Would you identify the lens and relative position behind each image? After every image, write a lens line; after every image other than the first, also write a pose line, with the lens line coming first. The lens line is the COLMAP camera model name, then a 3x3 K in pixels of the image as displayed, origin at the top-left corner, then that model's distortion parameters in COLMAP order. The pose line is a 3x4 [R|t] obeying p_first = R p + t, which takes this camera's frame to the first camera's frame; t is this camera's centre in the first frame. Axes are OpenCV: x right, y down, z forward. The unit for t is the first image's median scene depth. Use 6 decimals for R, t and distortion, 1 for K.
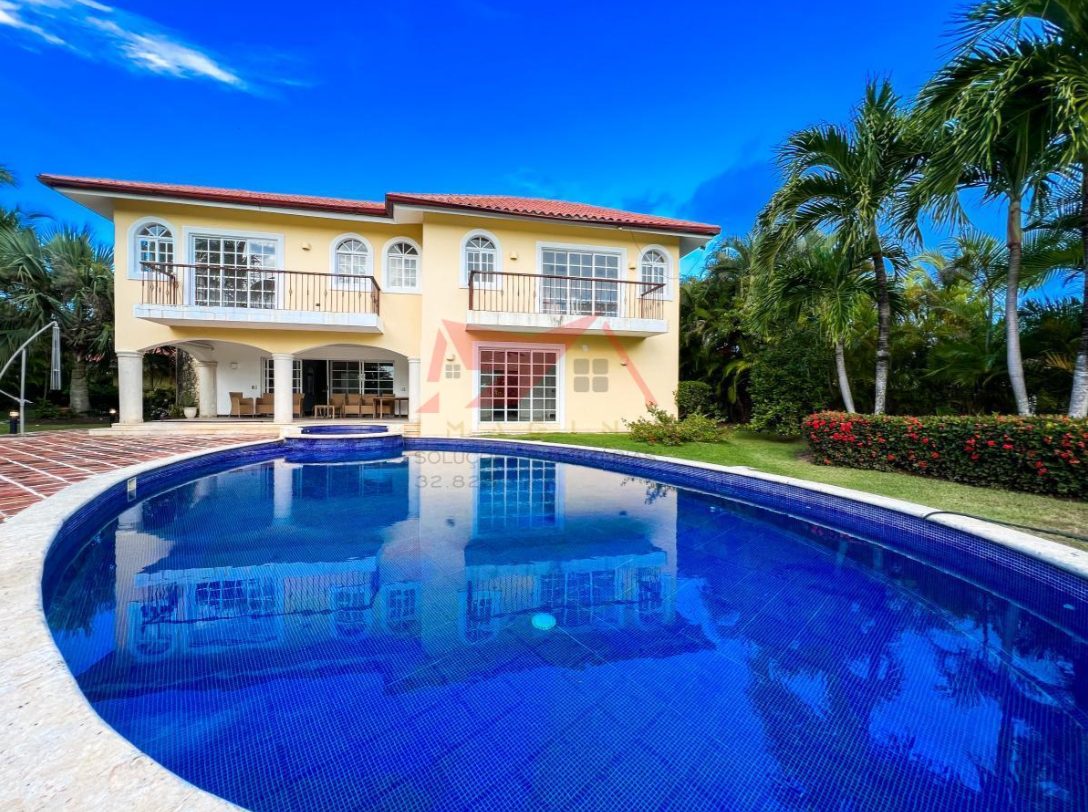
lens RADIAL K [[434.8, 0, 544.0], [0, 434.8, 406.0], [0, 0, 1]] dist [-0.002088, -0.000450]
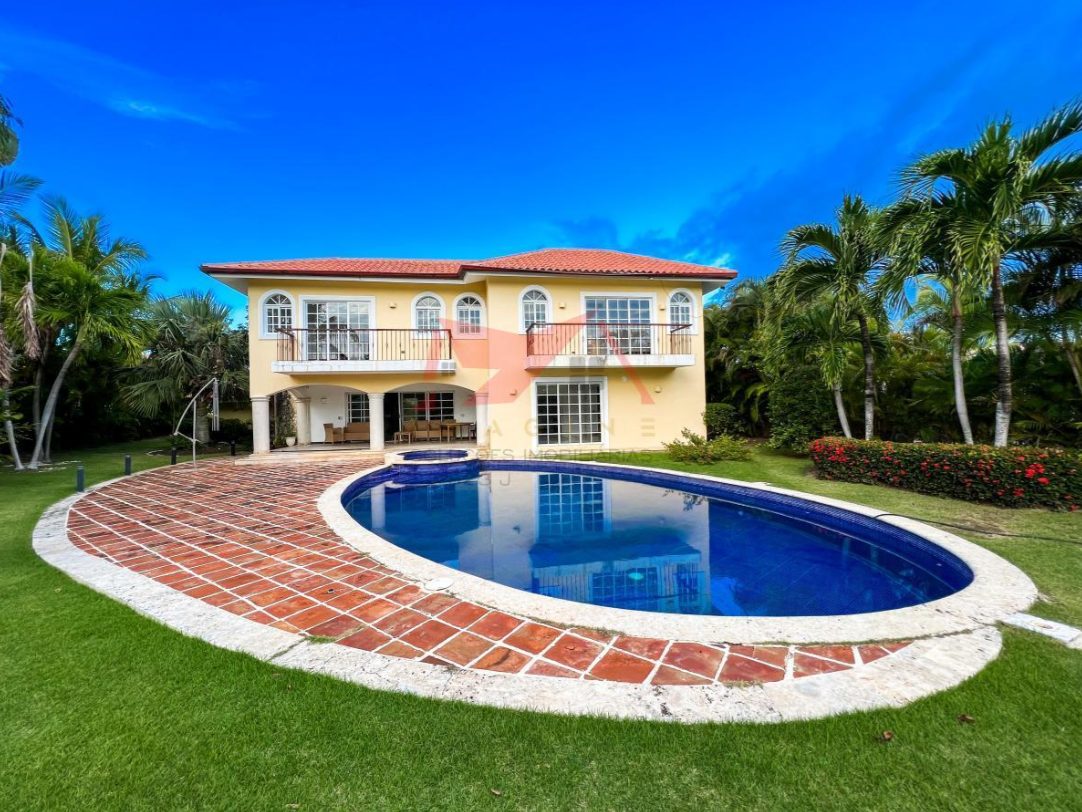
lens RADIAL K [[435.8, 0, 540.1], [0, 435.8, 402.6], [0, 0, 1]] dist [-0.001024, 0.000311]
pose [[0.998019, -0.031134, -0.054661, -0.075544], [0.029677, 0.999188, -0.027263, -0.047915], [0.055465, 0.025587, 0.998133, -0.203743]]
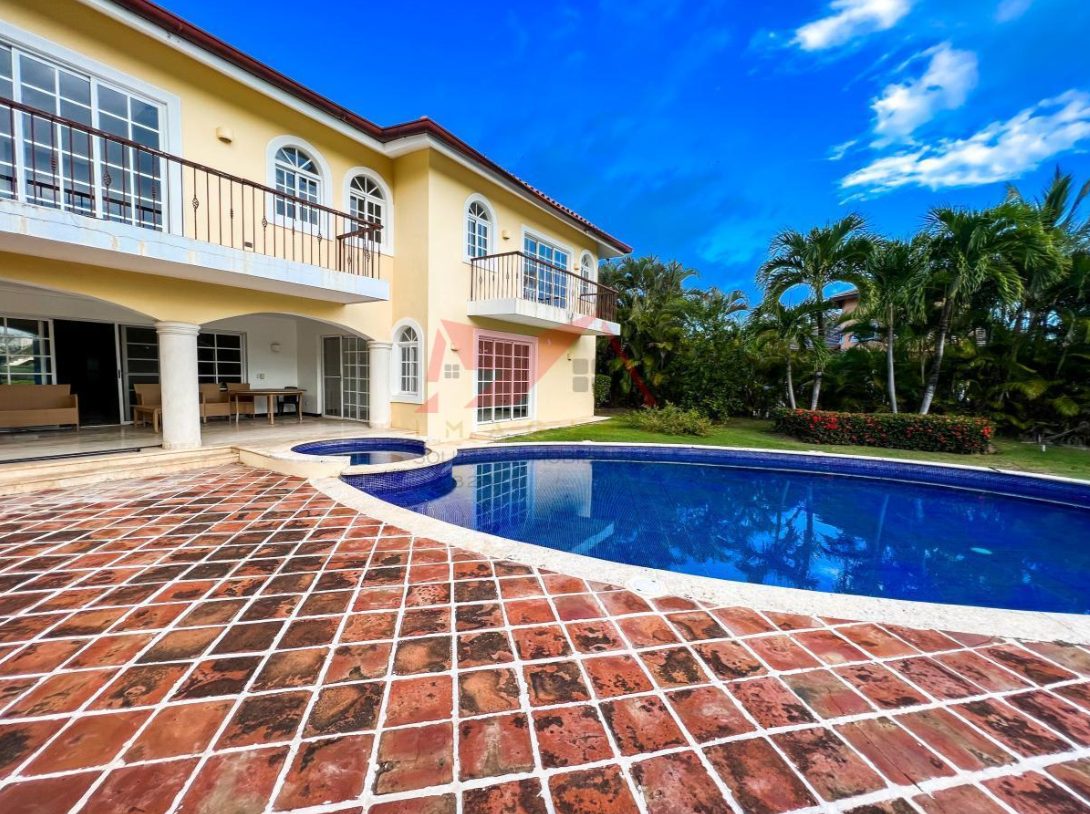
lens RADIAL K [[439.0, 0, 544.1], [0, 439.0, 403.6], [0, 0, 1]] dist [-0.001024, 0.000311]
pose [[0.726530, -0.035354, 0.686225, -0.666370], [-0.008058, 0.998168, 0.059957, -0.057058], [-0.687088, -0.049090, 0.724914, 0.287371]]
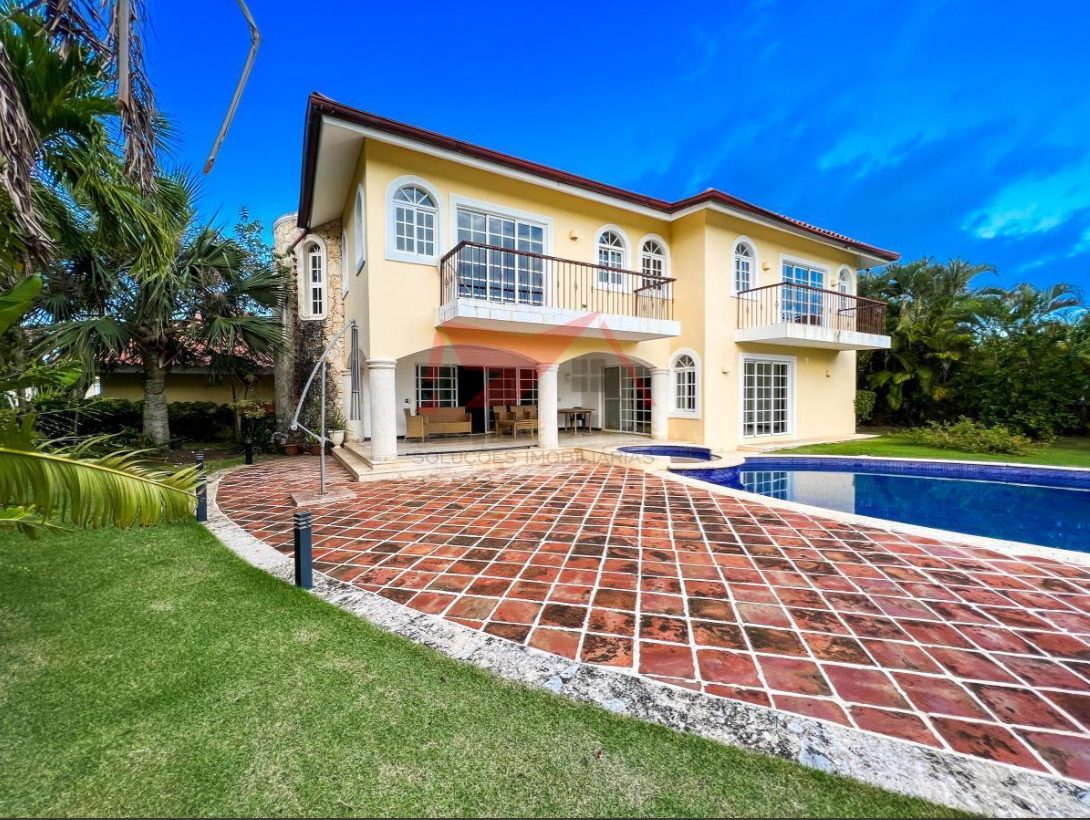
lens RADIAL K [[439.0, 0, 544.1], [0, 439.0, 406.6], [0, 0, 1]] dist [-0.001024, 0.000311]
pose [[0.951291, -0.020349, 0.307624, -0.889216], [0.016500, 0.999750, 0.015108, -0.053722], [-0.307854, -0.009296, 0.951388, 0.216742]]
